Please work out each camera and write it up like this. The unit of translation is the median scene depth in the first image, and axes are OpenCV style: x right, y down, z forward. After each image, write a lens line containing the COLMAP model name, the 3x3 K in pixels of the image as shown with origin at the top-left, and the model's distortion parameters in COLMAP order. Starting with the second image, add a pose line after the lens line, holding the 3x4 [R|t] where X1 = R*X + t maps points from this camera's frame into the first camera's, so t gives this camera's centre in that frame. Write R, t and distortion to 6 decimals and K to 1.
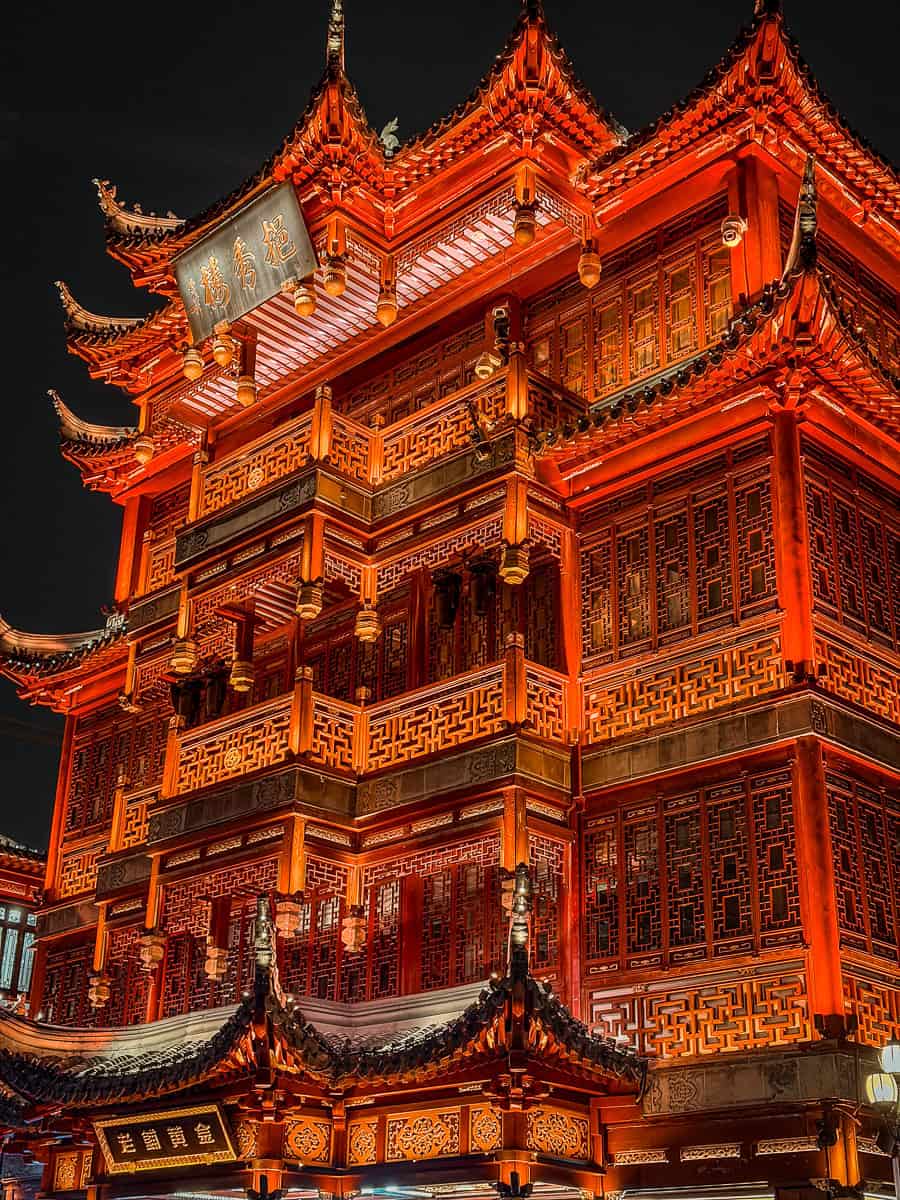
lens RADIAL K [[1658.7, 0, 453.6], [0, 1658.7, 600.3], [0, 0, 1]] dist [0.148360, 0.000000]
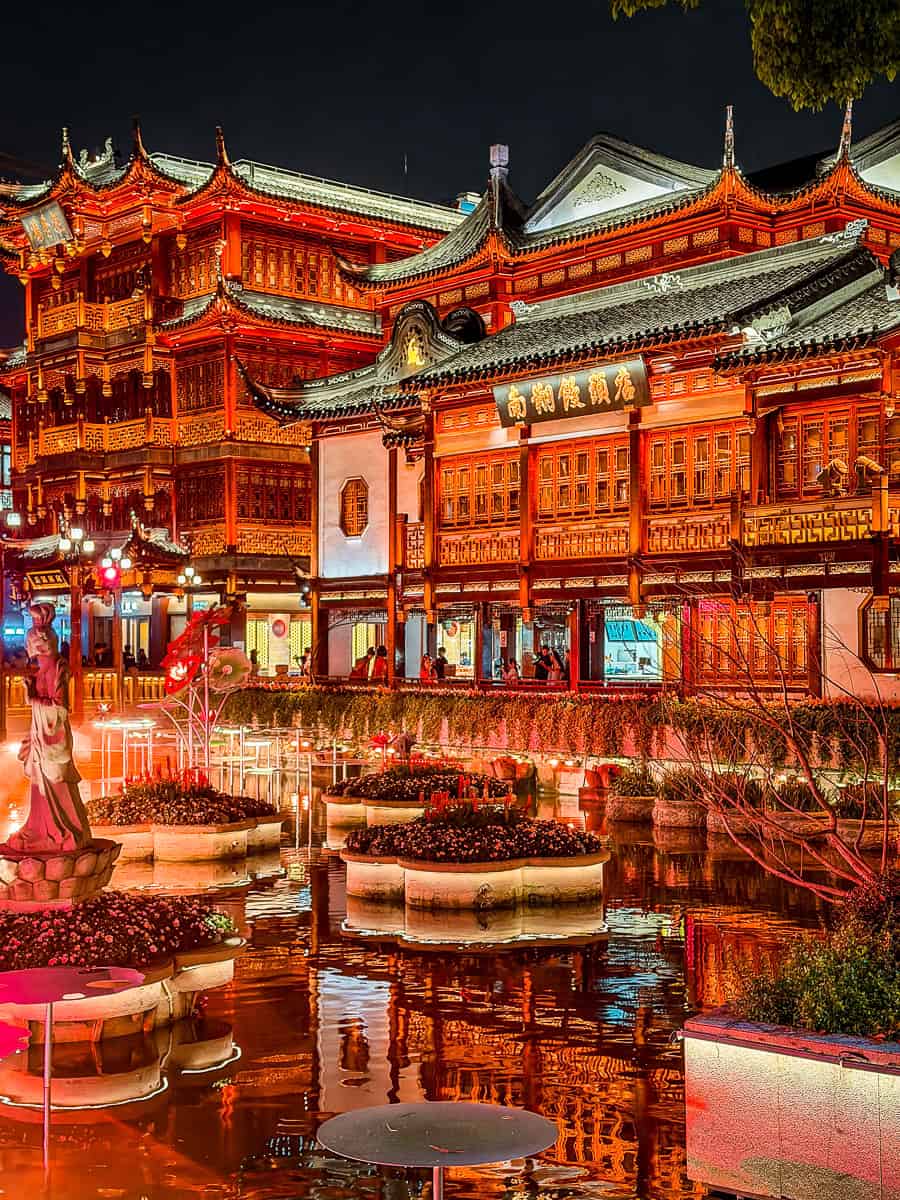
lens RADIAL K [[1658.7, 0, 448.9], [0, 1658.7, 604.1], [0, 0, 1]] dist [0.148360, 0.000000]
pose [[0.997969, -0.025576, -0.058345, 0.664387], [0.045274, 0.929070, 0.367123, -0.649435], [0.044818, -0.369019, 0.928341, -1.615989]]
